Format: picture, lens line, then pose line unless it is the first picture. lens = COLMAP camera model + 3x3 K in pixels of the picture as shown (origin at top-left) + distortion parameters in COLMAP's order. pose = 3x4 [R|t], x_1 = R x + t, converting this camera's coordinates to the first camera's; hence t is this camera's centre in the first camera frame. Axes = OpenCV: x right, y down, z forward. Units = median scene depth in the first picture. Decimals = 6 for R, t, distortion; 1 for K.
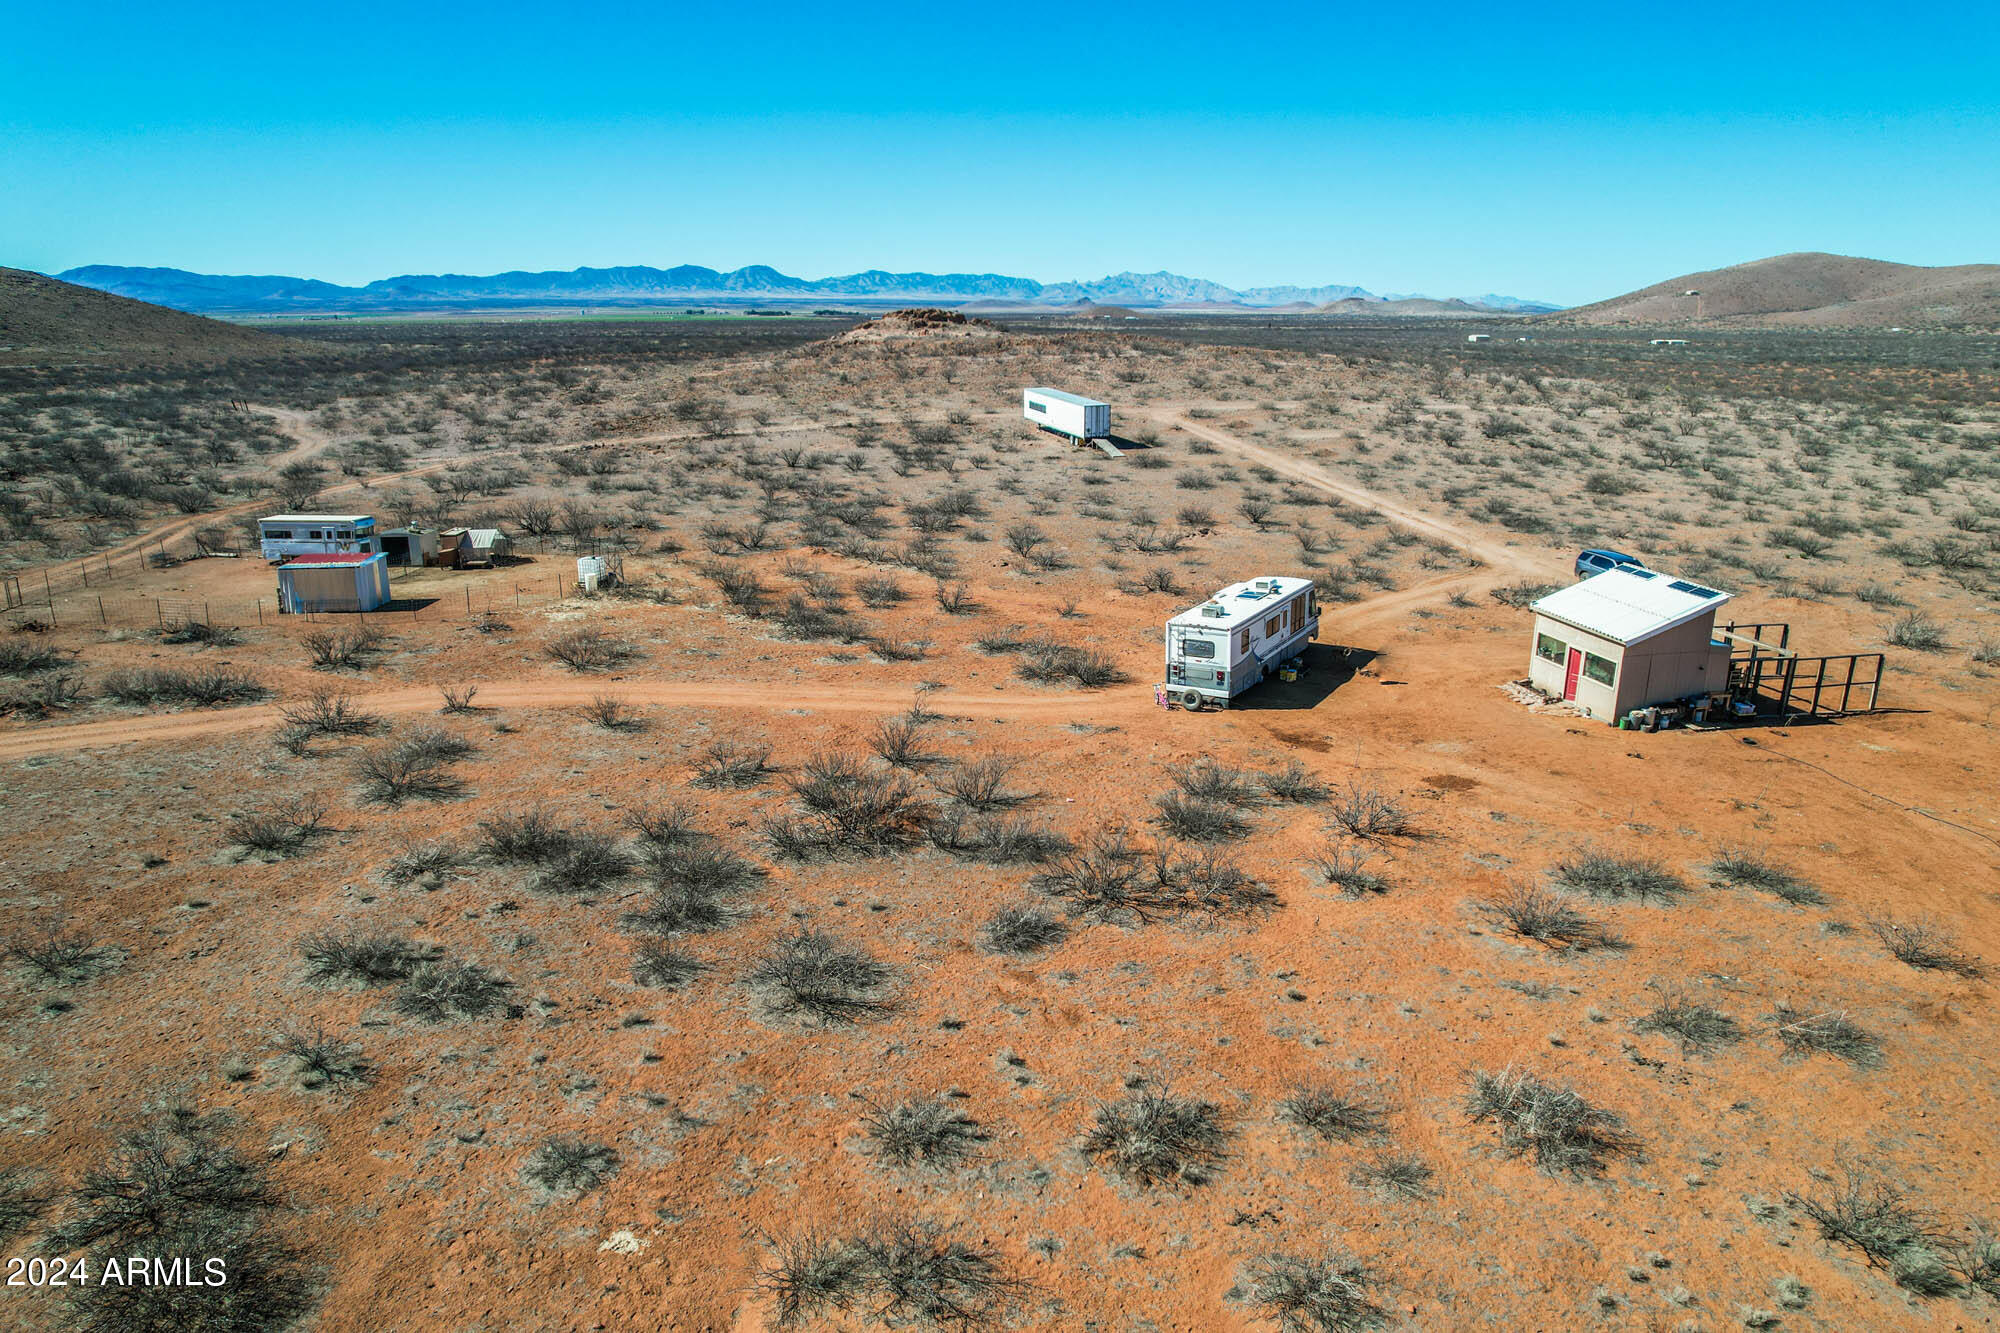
lens RADIAL K [[1271.6, 0, 1000.3], [0, 1271.6, 673.2], [0, 0, 1]] dist [-0.072668, 0.063330]
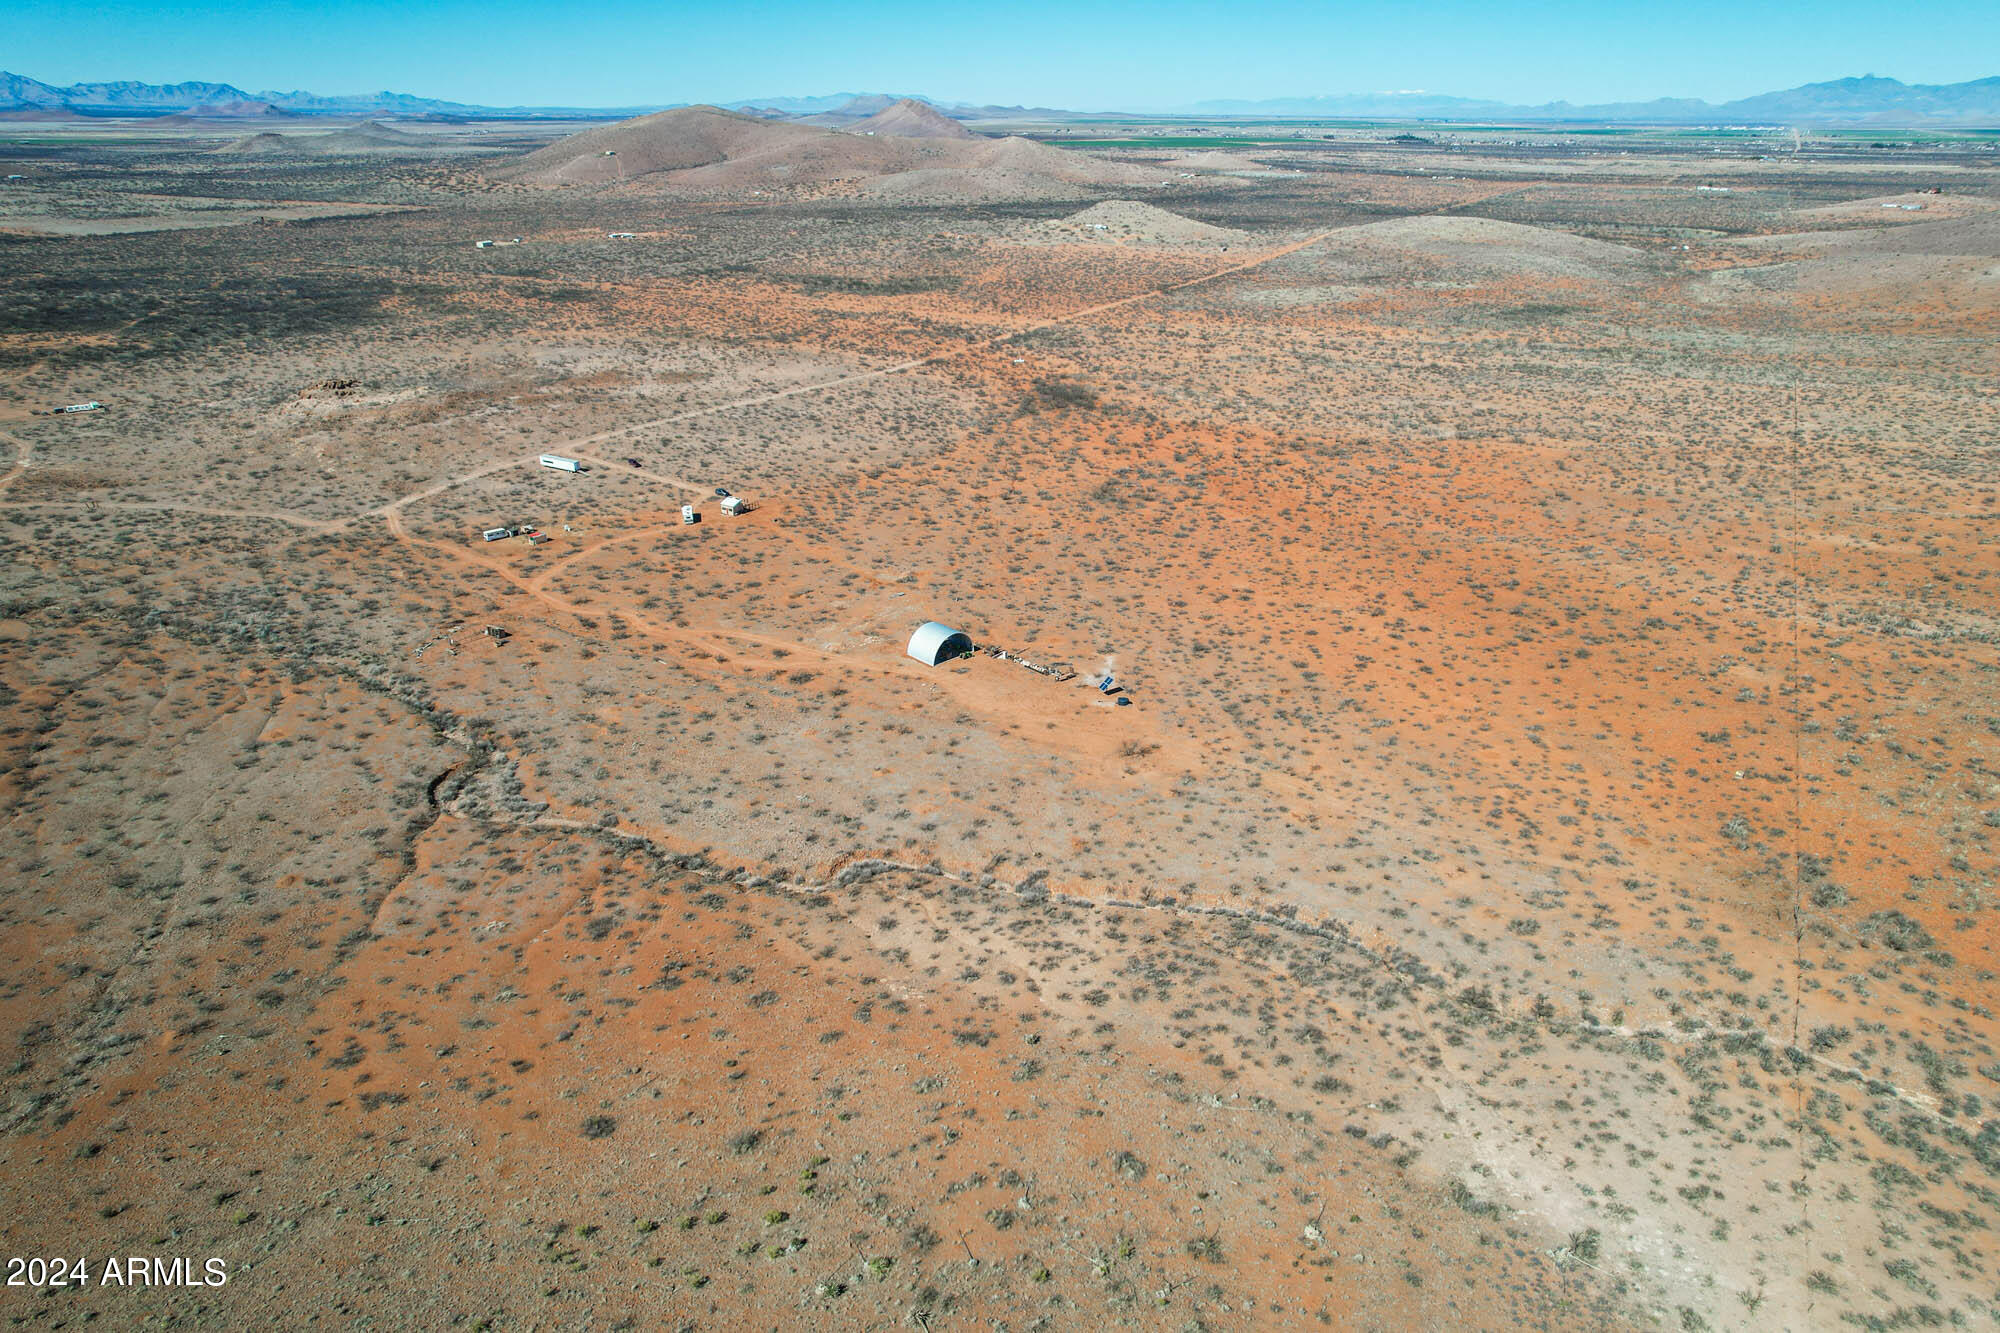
lens RADIAL K [[1271.6, 0, 1000.3], [0, 1271.6, 673.2], [0, 0, 1]] dist [-0.072668, 0.063330]
pose [[0.710308, -0.288131, 0.642217, -1.951623], [0.192476, 0.957115, 0.216526, -0.216193], [-0.677063, -0.030188, 0.735305, -3.170908]]
